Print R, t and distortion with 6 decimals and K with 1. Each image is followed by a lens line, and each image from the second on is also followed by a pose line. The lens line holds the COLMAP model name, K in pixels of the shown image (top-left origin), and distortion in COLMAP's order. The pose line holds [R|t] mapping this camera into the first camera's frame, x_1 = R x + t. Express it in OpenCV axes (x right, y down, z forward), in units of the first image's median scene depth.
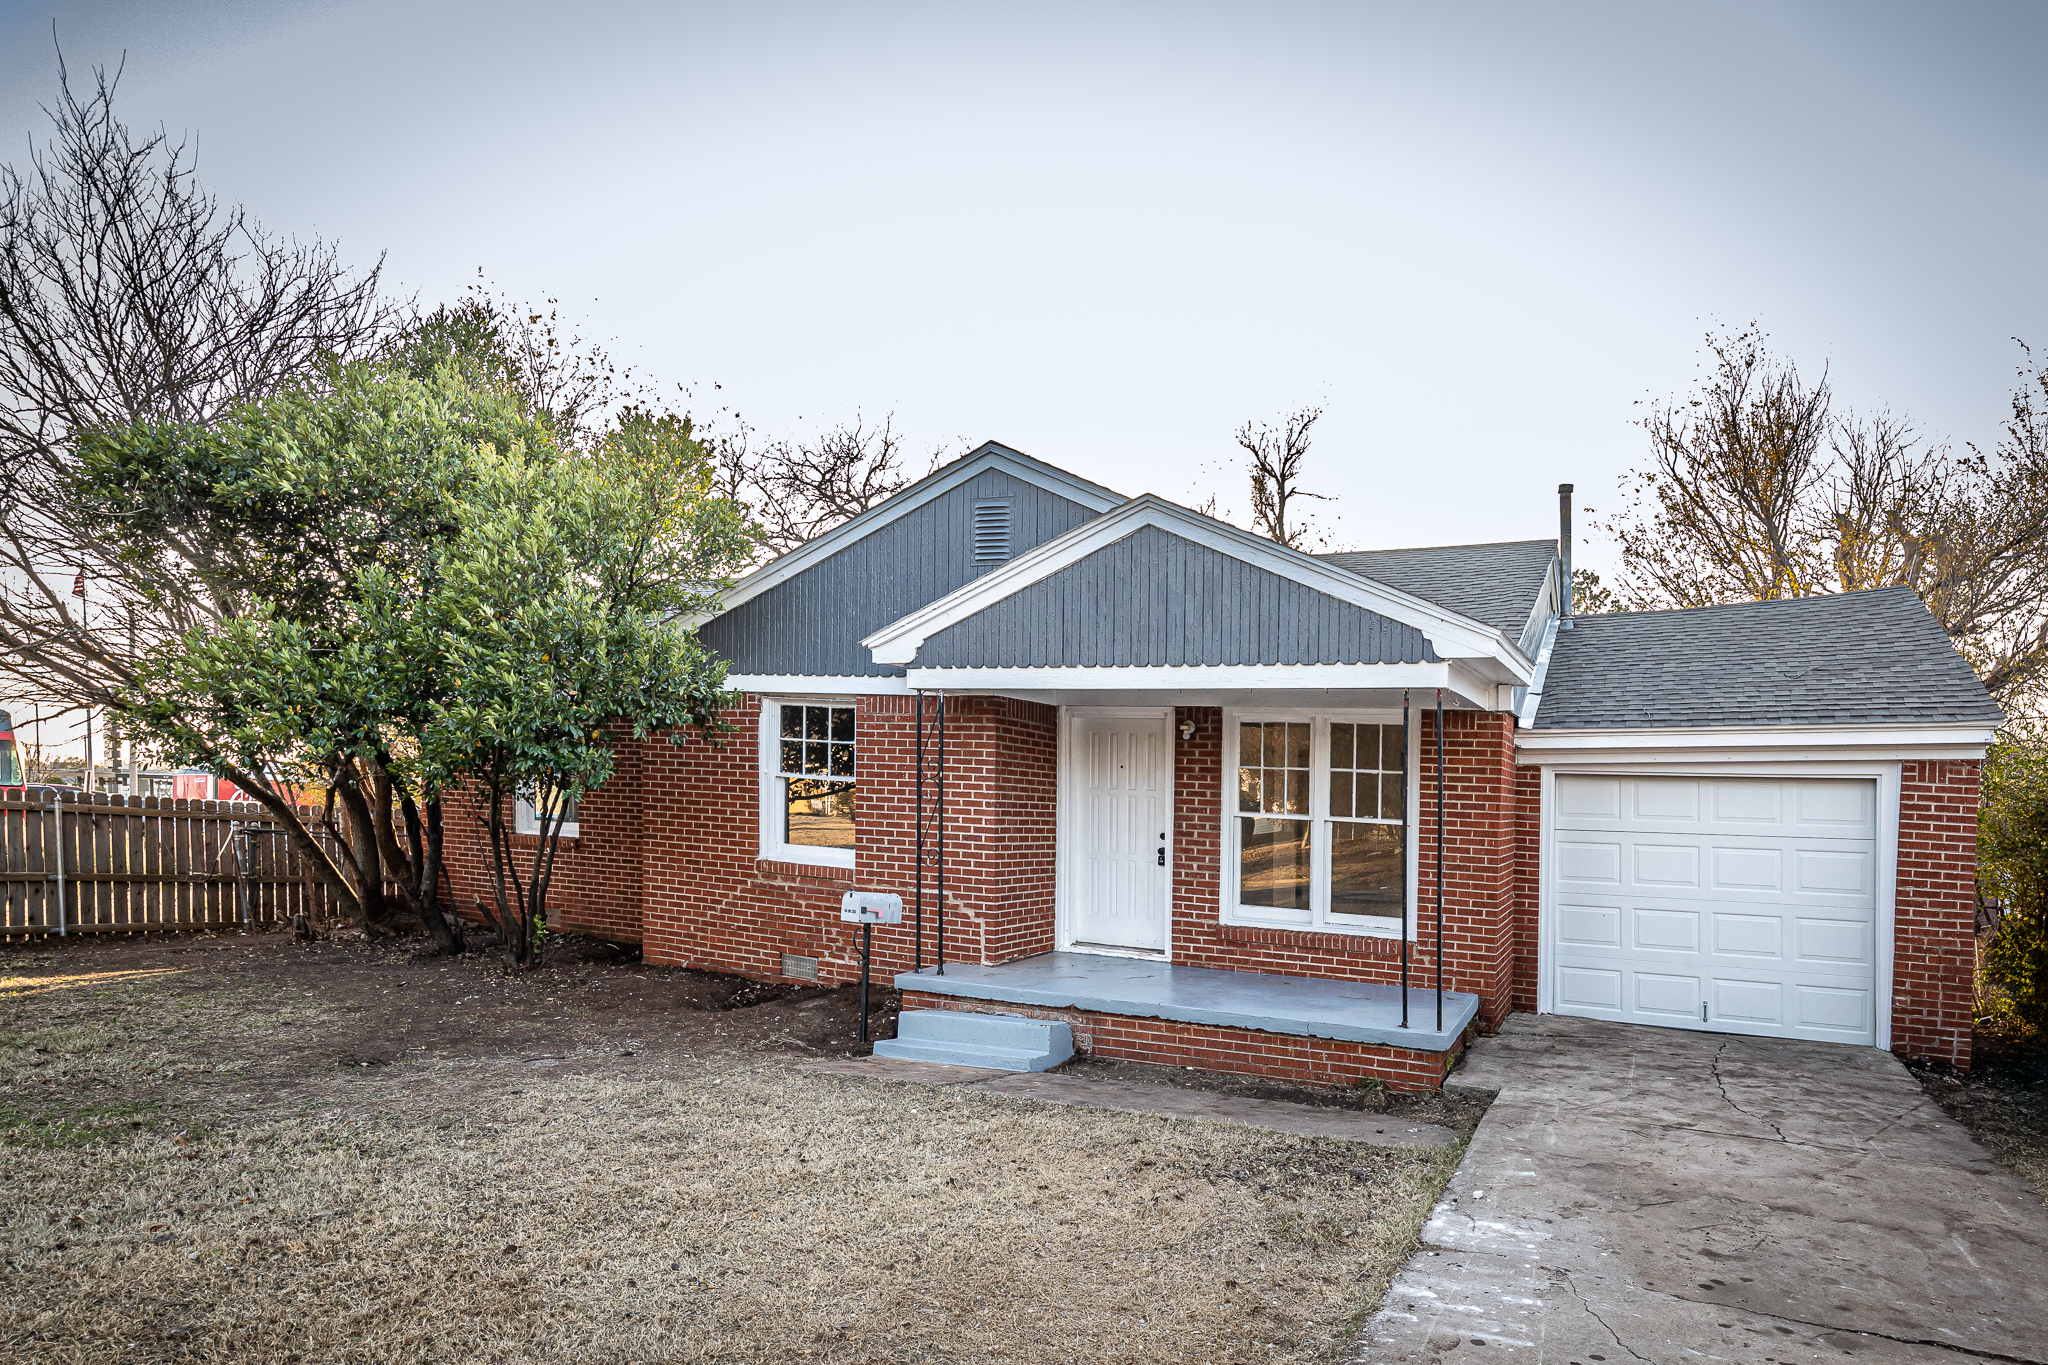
lens RADIAL K [[1021.6, 0, 1023.9], [0, 1021.6, 729.4], [0, 0, 1]] dist [0.002451, 0.000089]
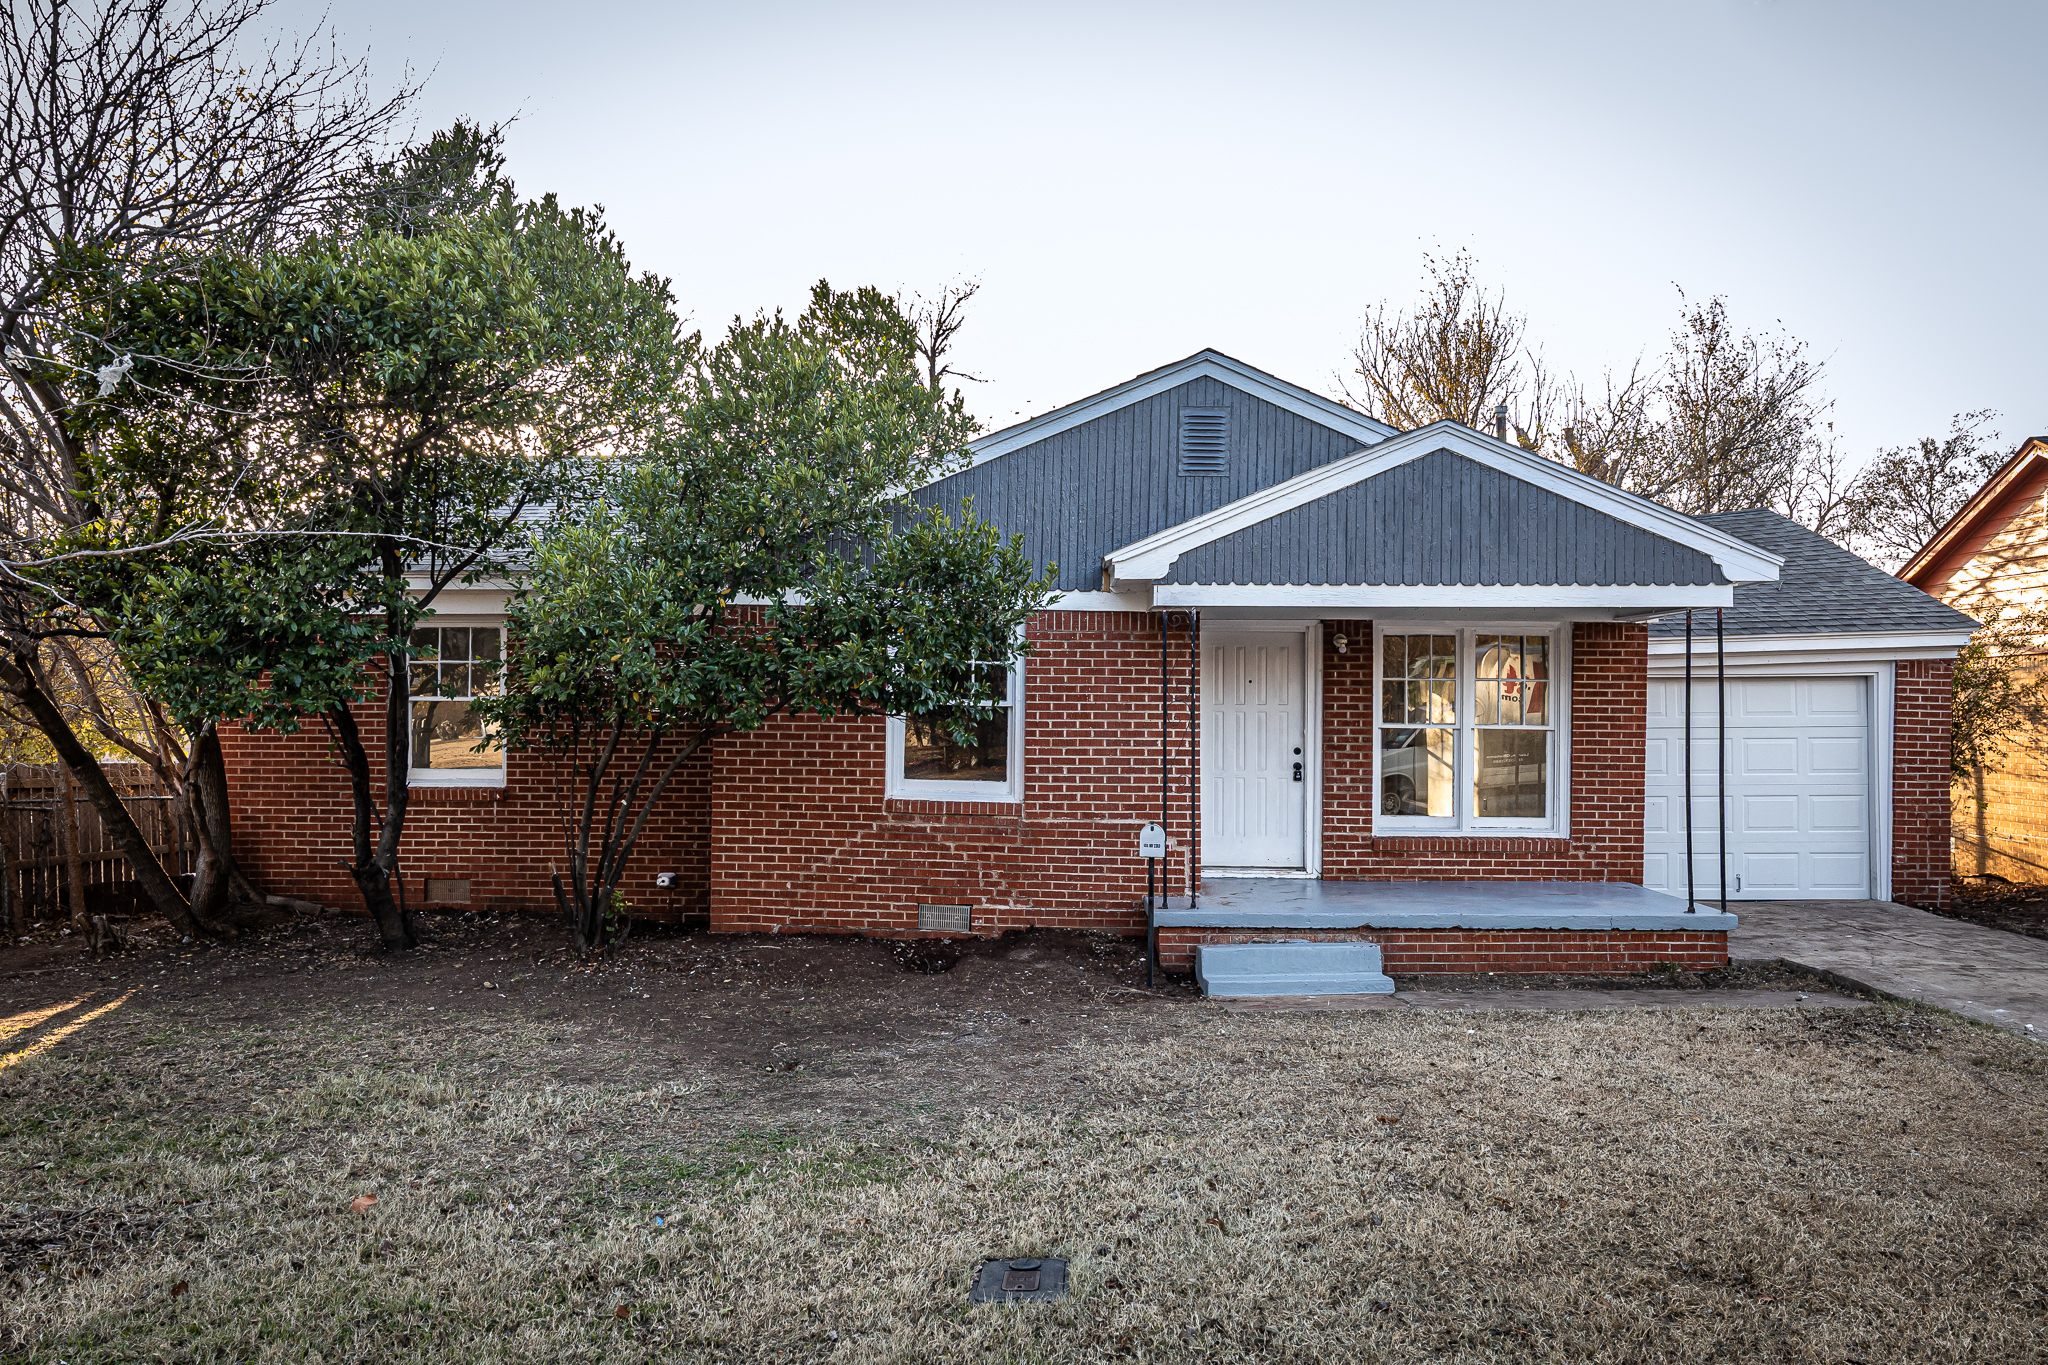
lens RADIAL K [[1158.4, 0, 1023.8], [0, 1158.4, 599.2], [0, 0, 1]] dist [-0.000050, -0.000737]
pose [[0.947468, -0.003717, 0.319828, -0.532349], [0.012343, 0.999613, -0.024947, -0.019550], [-0.319611, 0.027584, 0.947147, 0.023875]]
